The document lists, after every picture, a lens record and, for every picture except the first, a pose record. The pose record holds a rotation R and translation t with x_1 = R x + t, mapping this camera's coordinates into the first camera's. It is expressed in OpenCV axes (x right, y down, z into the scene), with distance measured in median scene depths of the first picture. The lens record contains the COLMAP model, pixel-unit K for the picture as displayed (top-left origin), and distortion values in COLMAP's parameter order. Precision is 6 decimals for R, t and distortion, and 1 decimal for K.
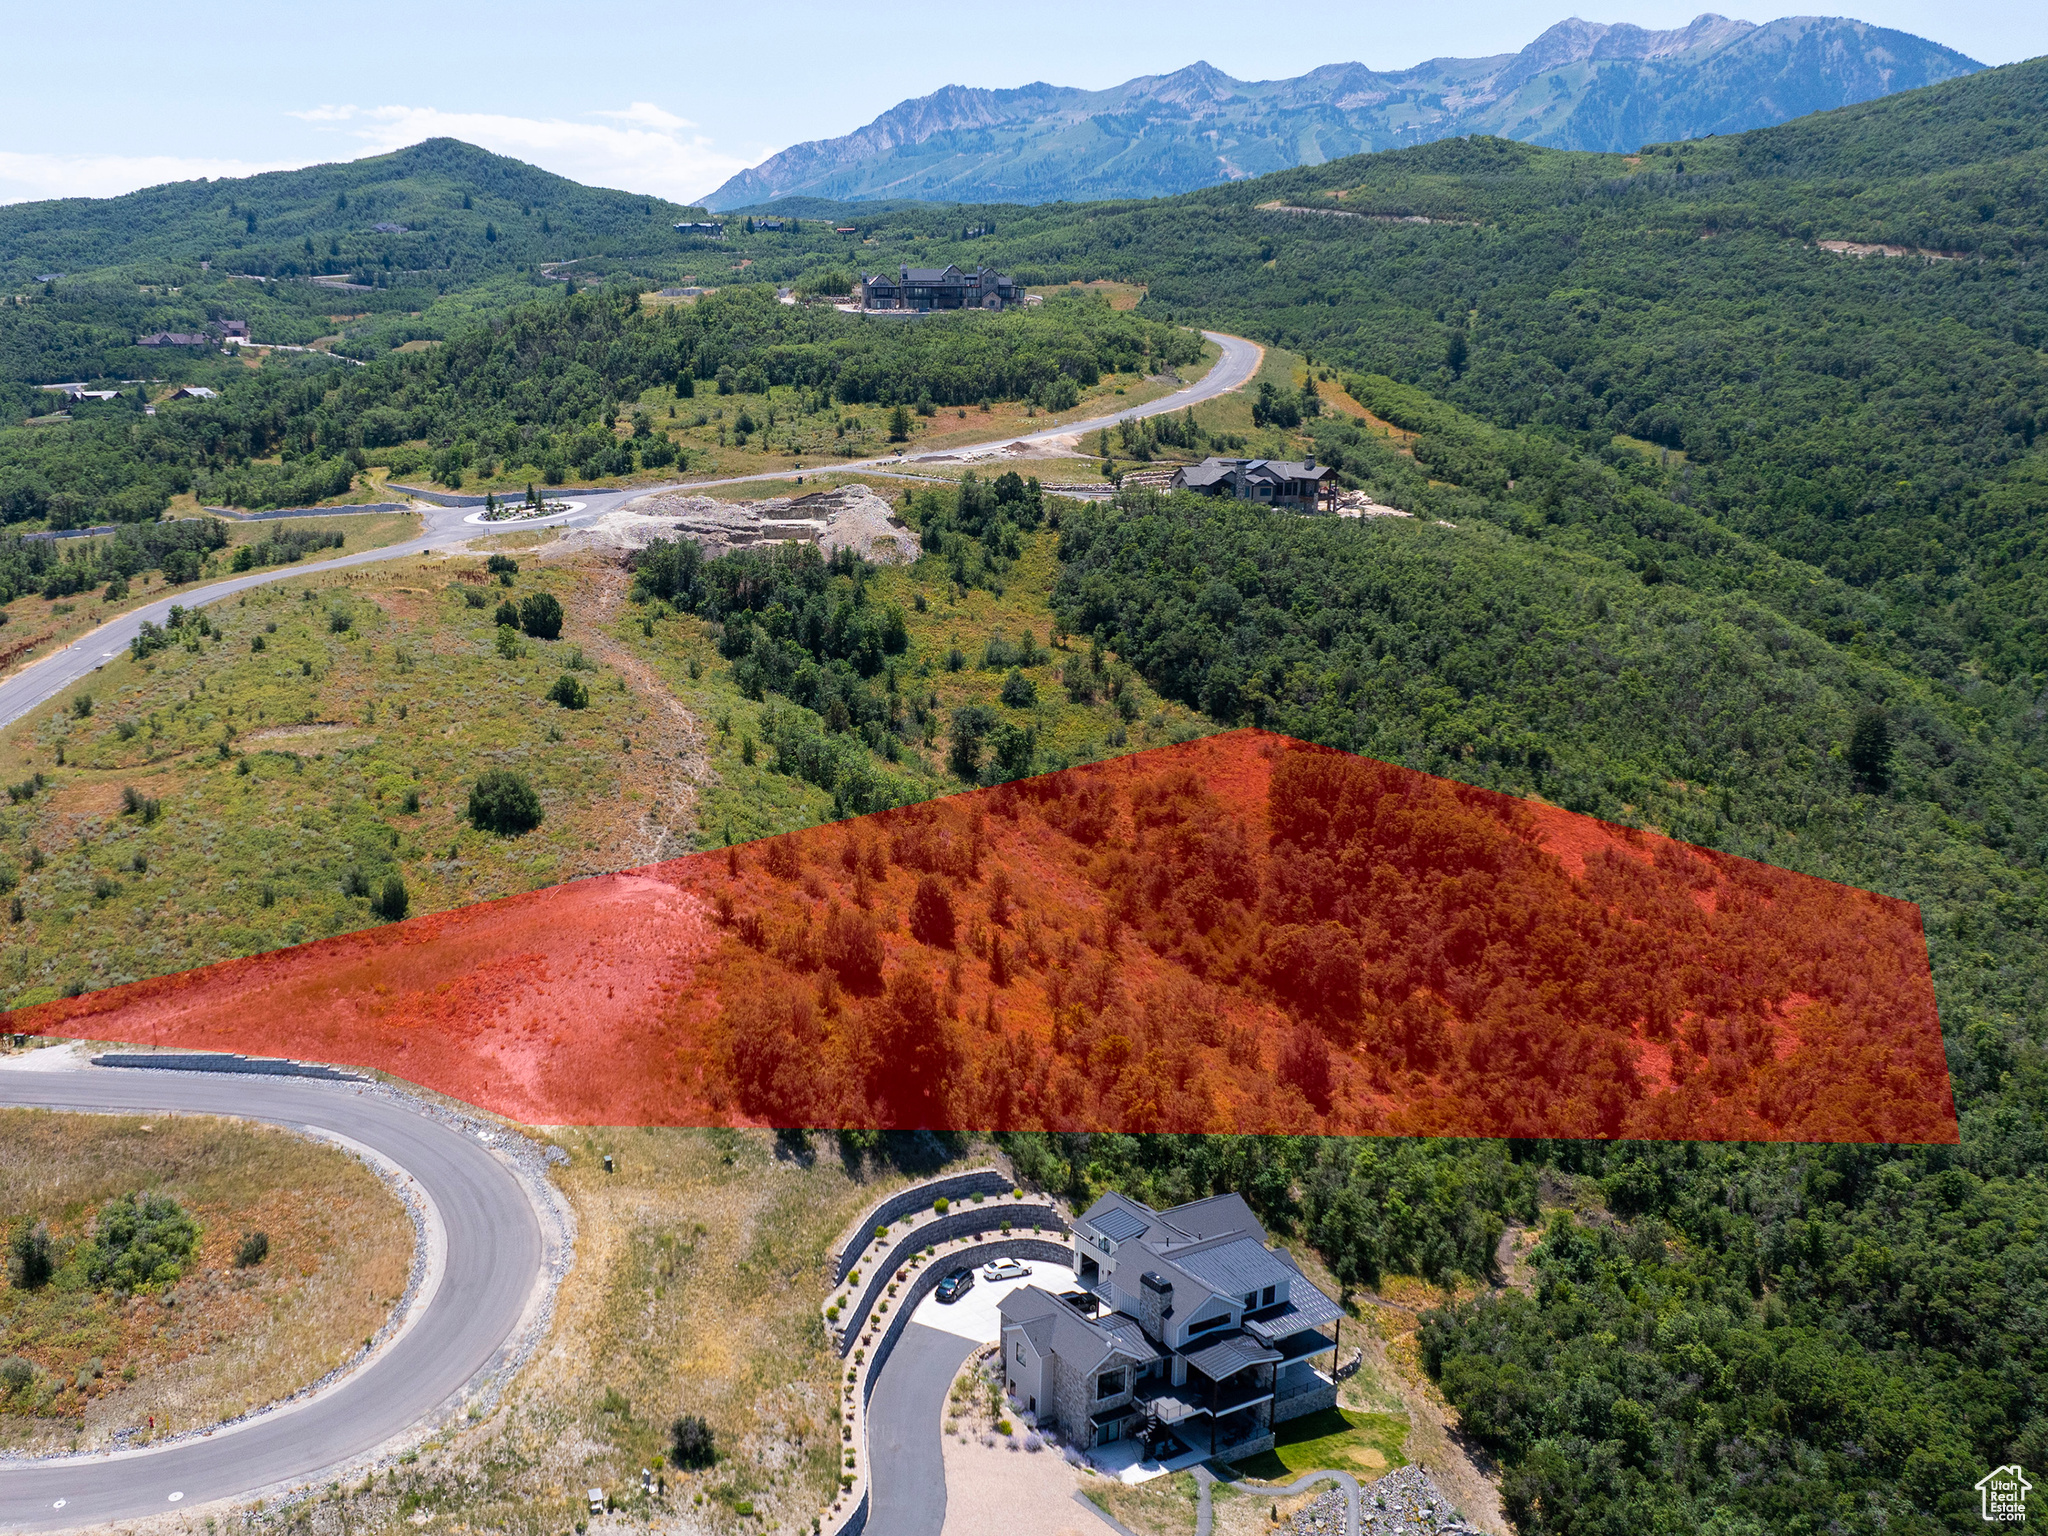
lens RADIAL K [[1822.8, 0, 896.3], [0, 1822.8, 727.0], [0, 0, 1]] dist [-0.015323, -0.003392]
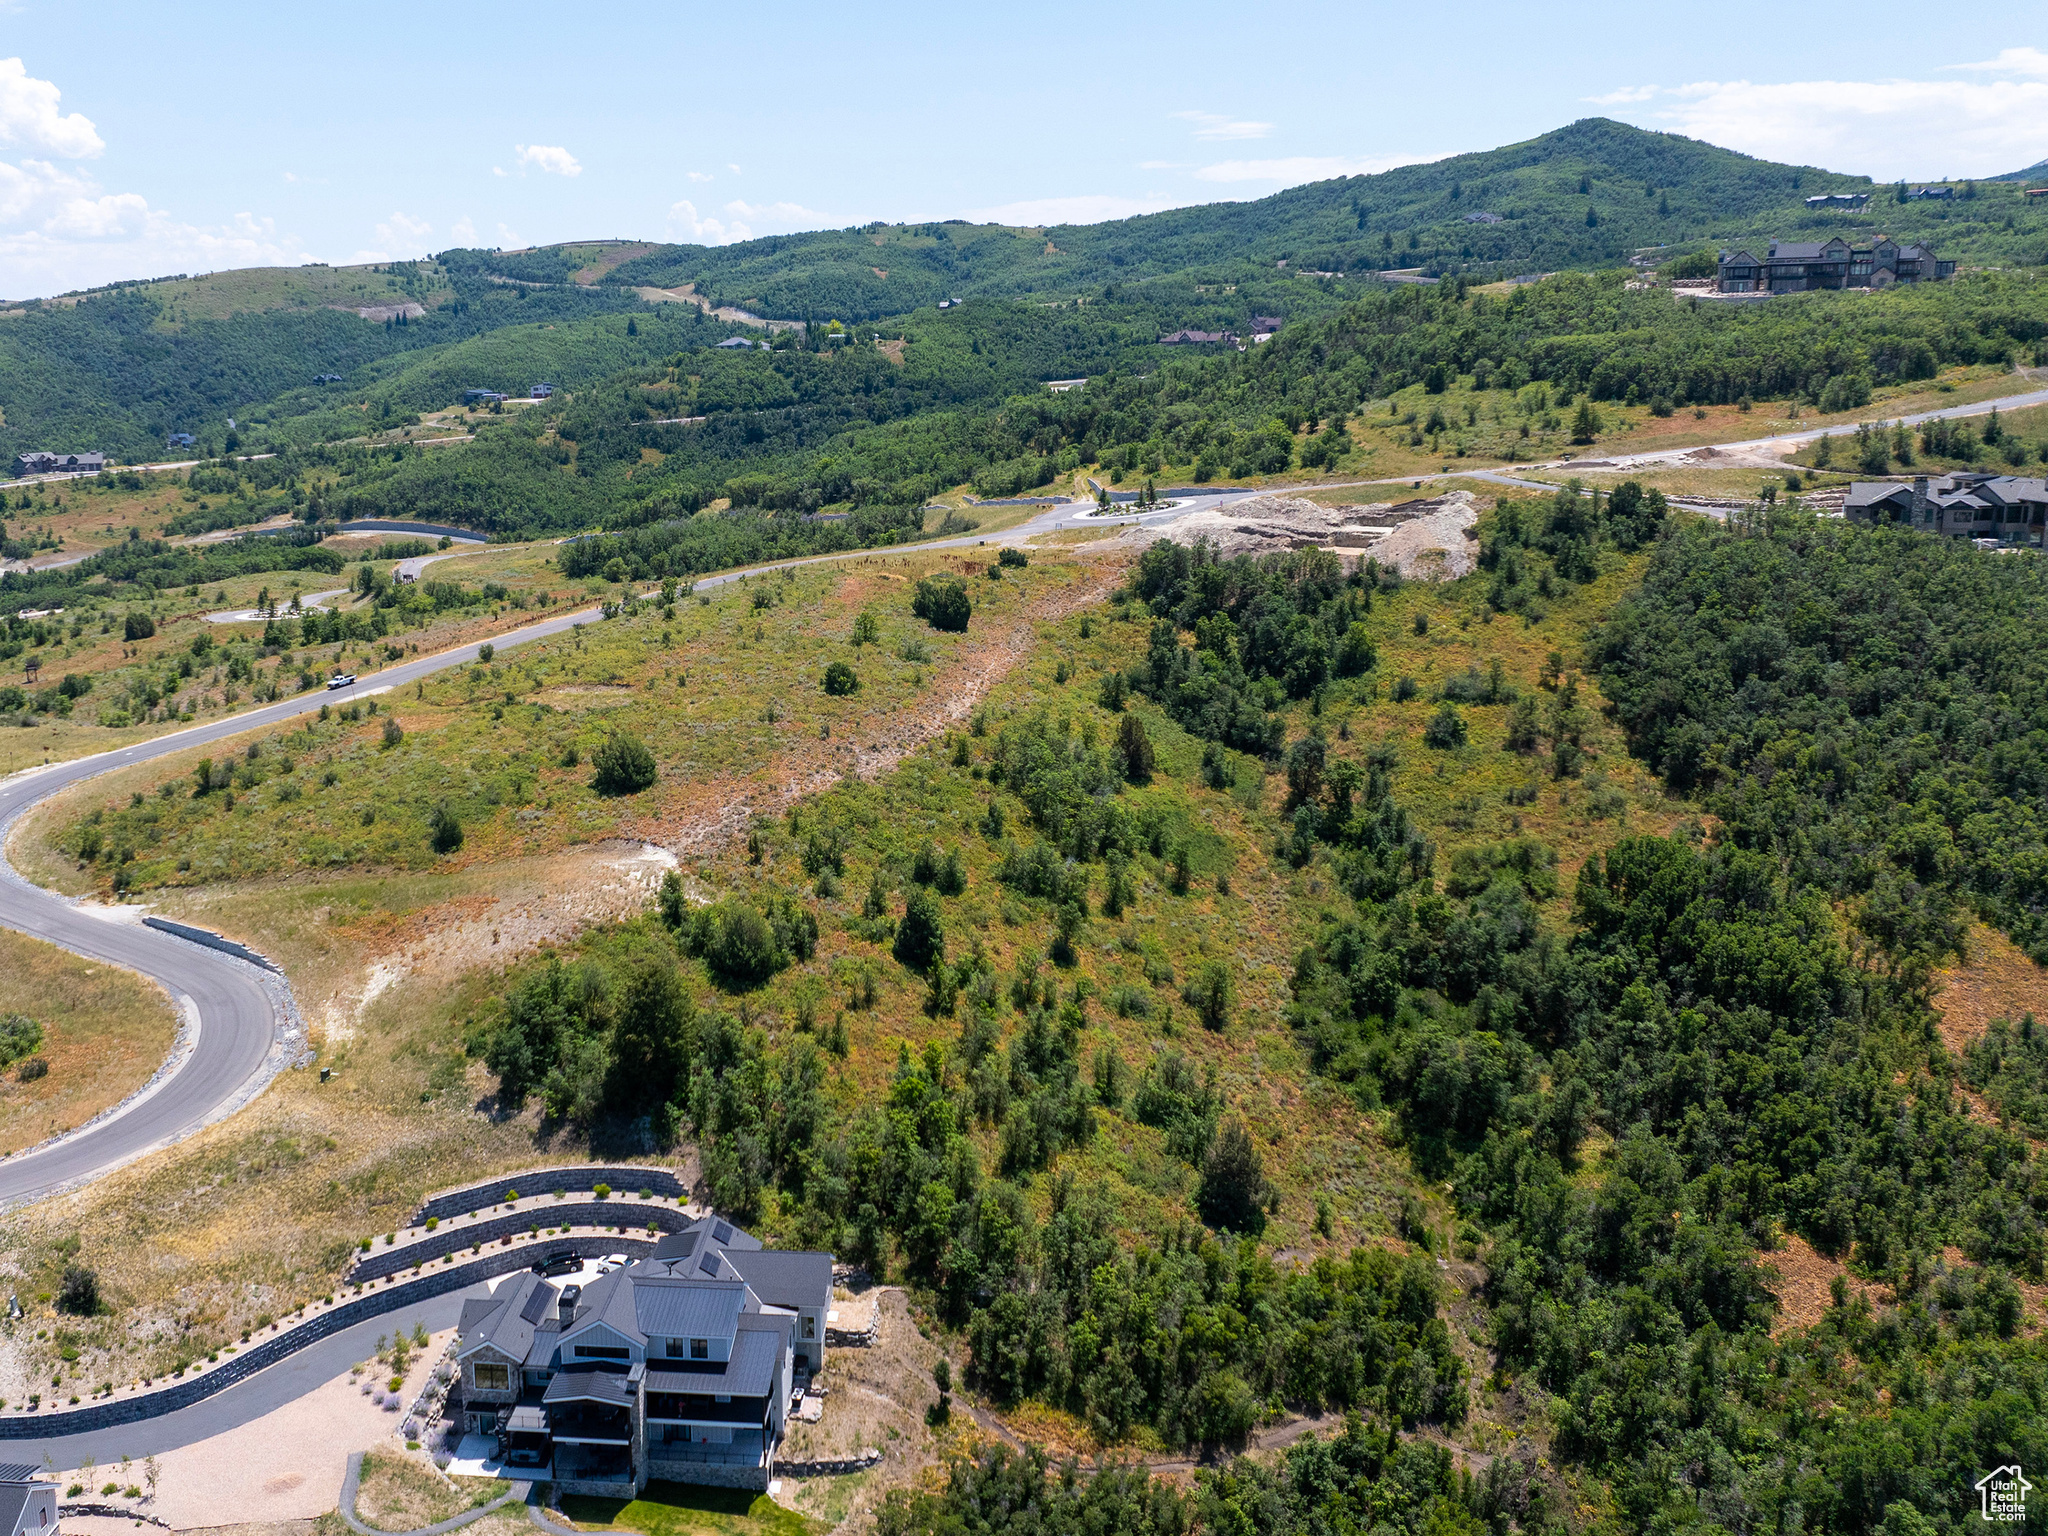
lens RADIAL K [[1906.6, 0, 1038.0], [0, 1906.6, 761.2], [0, 0, 1]] dist [-0.005489, -0.042651]
pose [[0.823901, 0.108724, -0.556208, 0.347788], [-0.102638, 0.993822, 0.042230, -0.019565], [0.557363, 0.022295, 0.829970, 0.110593]]
